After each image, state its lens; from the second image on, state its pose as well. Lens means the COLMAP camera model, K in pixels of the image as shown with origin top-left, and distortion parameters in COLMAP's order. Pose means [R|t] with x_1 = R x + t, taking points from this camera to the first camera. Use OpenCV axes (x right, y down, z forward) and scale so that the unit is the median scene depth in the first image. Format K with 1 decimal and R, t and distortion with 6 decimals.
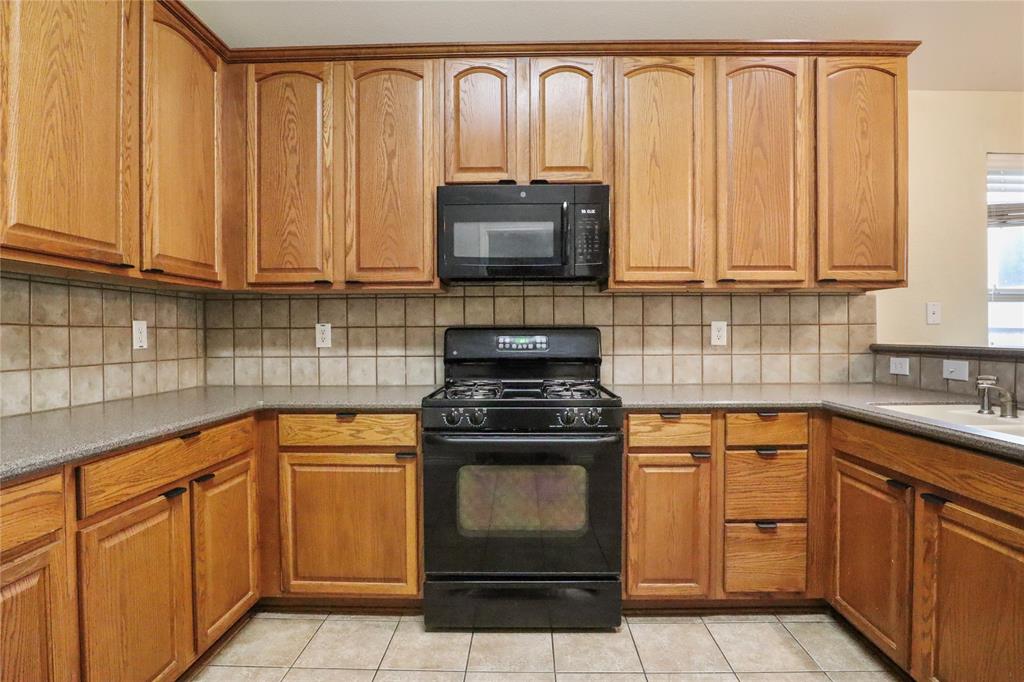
lens RADIAL K [[517.6, 0, 515.1], [0, 517.6, 332.7], [0, 0, 1]] dist [-0.045956, 0.014818]
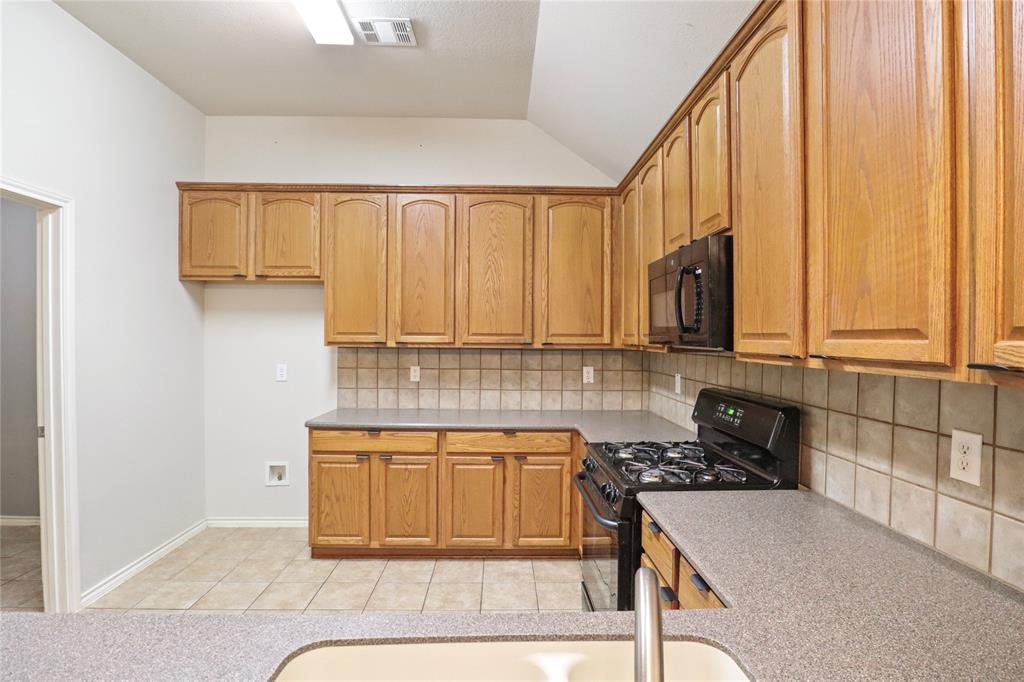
lens RADIAL K [[517.6, 0, 515.1], [0, 517.6, 332.7], [0, 0, 1]] dist [-0.045956, 0.014818]
pose [[0.051064, -0.003616, -0.998689, 0.956291], [-0.005004, 0.999980, -0.003876, -0.125328], [0.998683, 0.005195, 0.051045, 0.637125]]
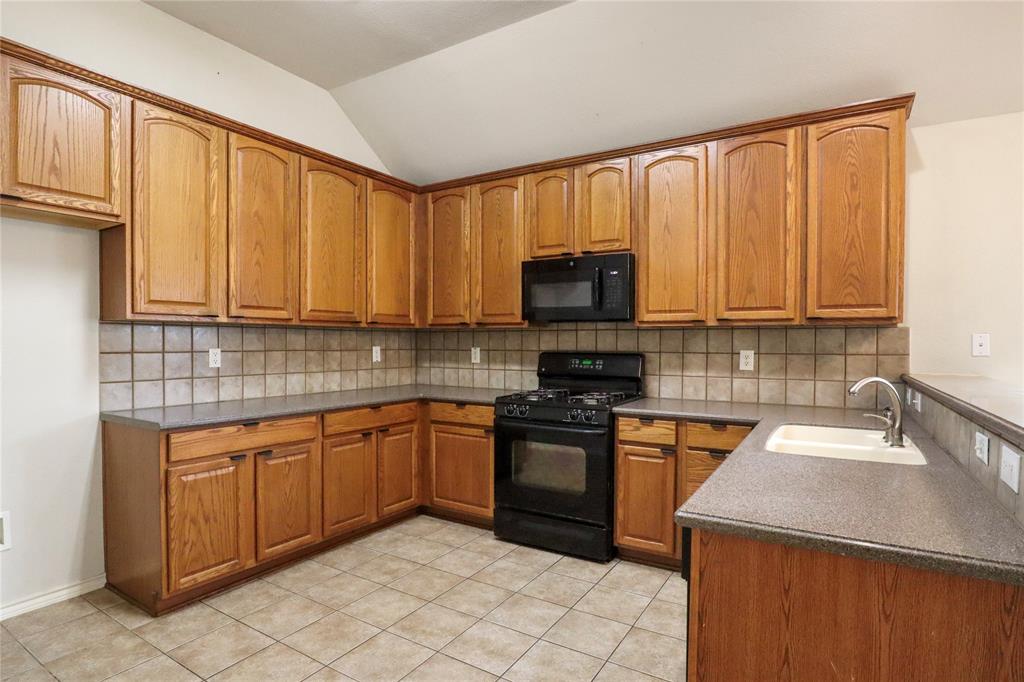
lens RADIAL K [[532.2, 0, 518.1], [0, 532.2, 336.8], [0, 0, 1]] dist [-0.047041, 0.018206]
pose [[0.863520, 0.003424, -0.504303, 0.632893], [-0.006062, 0.999975, -0.003591, -0.052278], [0.504278, 0.006158, 0.863519, -0.372735]]
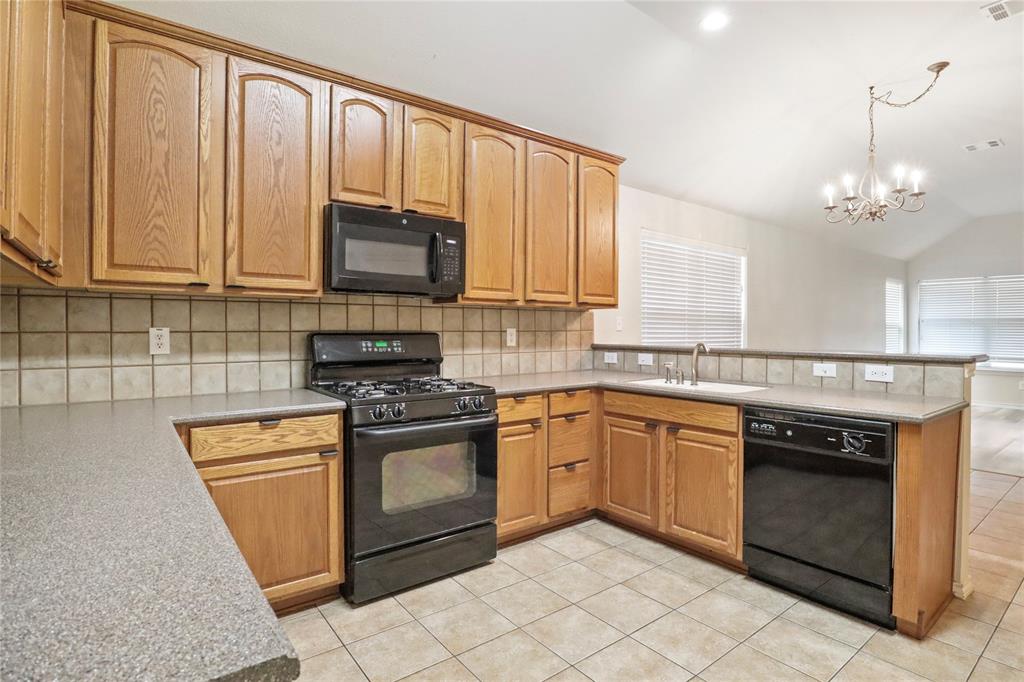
lens RADIAL K [[520.3, 0, 513.0], [0, 520.3, 323.6], [0, 0, 1]] dist [-0.036169, 0.001355]
pose [[0.780120, 0.012982, 0.625495, -0.519038], [-0.006918, 0.999903, -0.012124, -0.020832], [-0.625592, 0.005131, 0.780134, -0.079115]]
